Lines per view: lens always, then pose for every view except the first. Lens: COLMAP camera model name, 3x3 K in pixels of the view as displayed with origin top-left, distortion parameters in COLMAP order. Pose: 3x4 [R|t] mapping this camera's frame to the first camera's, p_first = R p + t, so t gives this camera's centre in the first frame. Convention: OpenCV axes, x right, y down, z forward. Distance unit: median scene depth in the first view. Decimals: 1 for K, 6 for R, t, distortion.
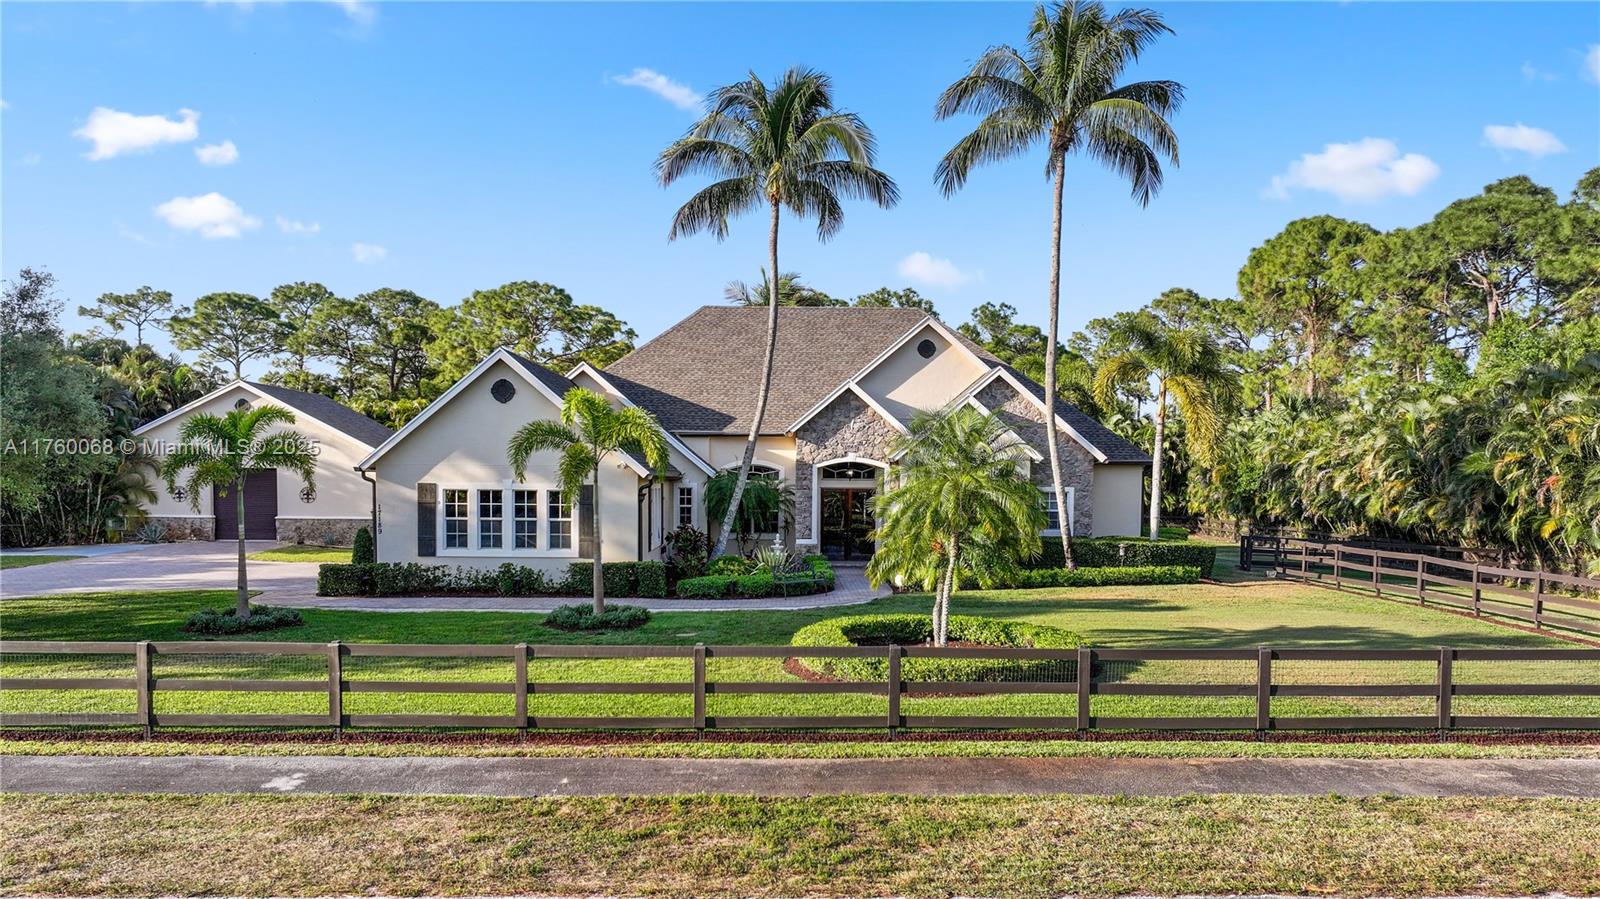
lens RADIAL K [[1121.5, 0, 804.8], [0, 1121.5, 441.6], [0, 0, 1]] dist [-0.004530, 0.004757]
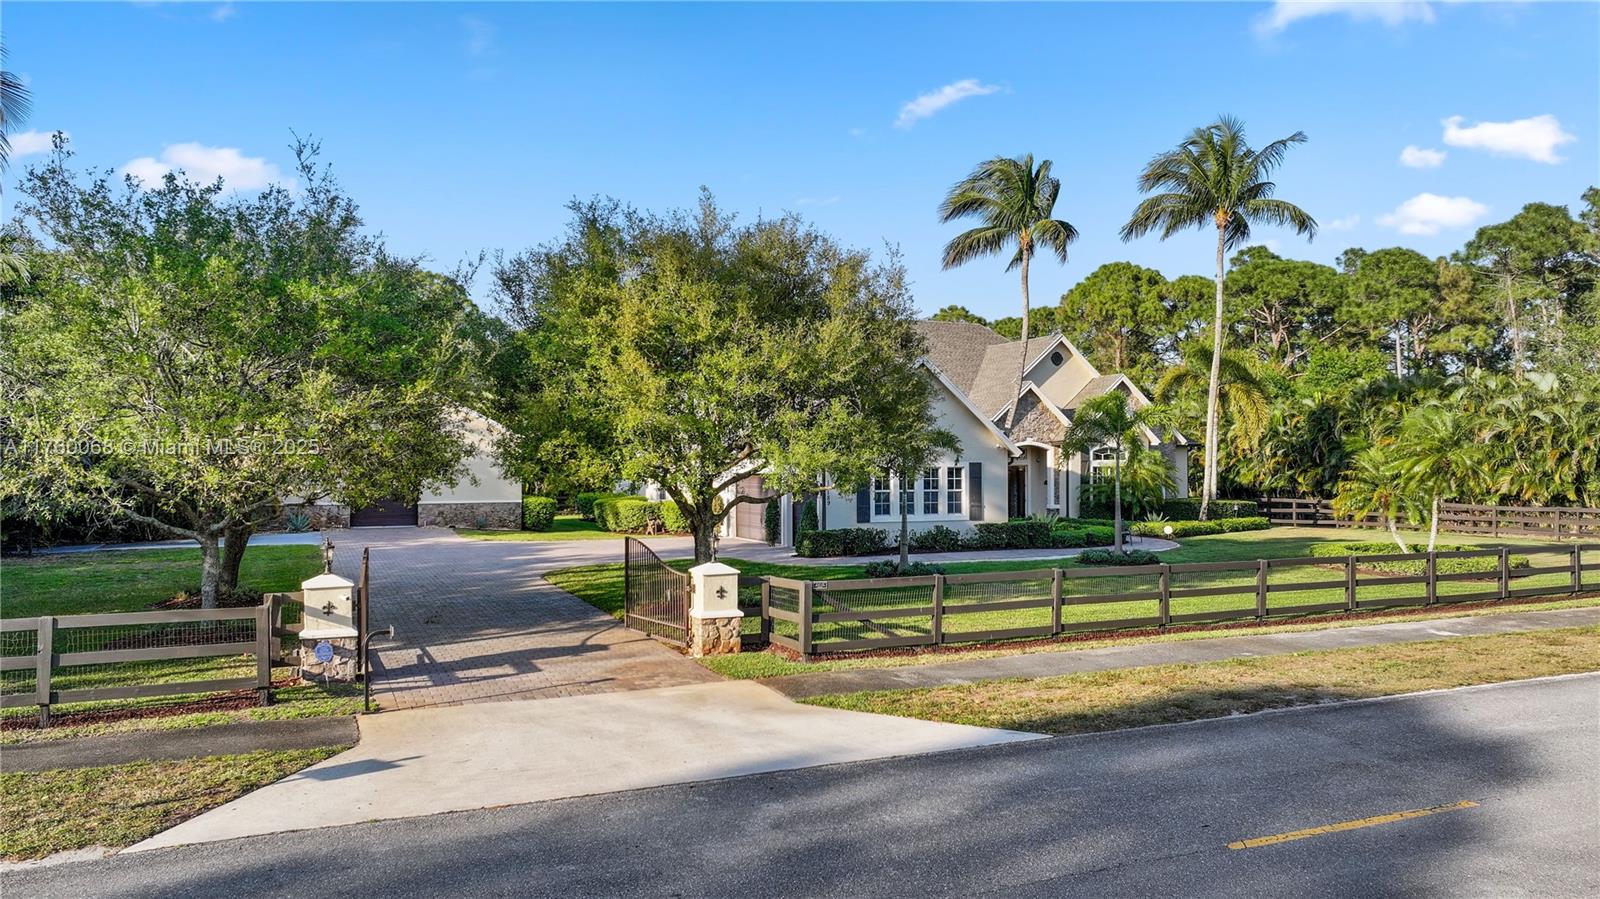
lens RADIAL K [[1121.5, 0, 804.8], [0, 1121.5, 441.6], [0, 0, 1]] dist [-0.004530, 0.004757]
pose [[0.902895, 0.001012, 0.429860, -0.915601], [-0.005154, 0.999951, 0.008472, 0.004563], [-0.429830, -0.009865, 0.902856, -0.070863]]
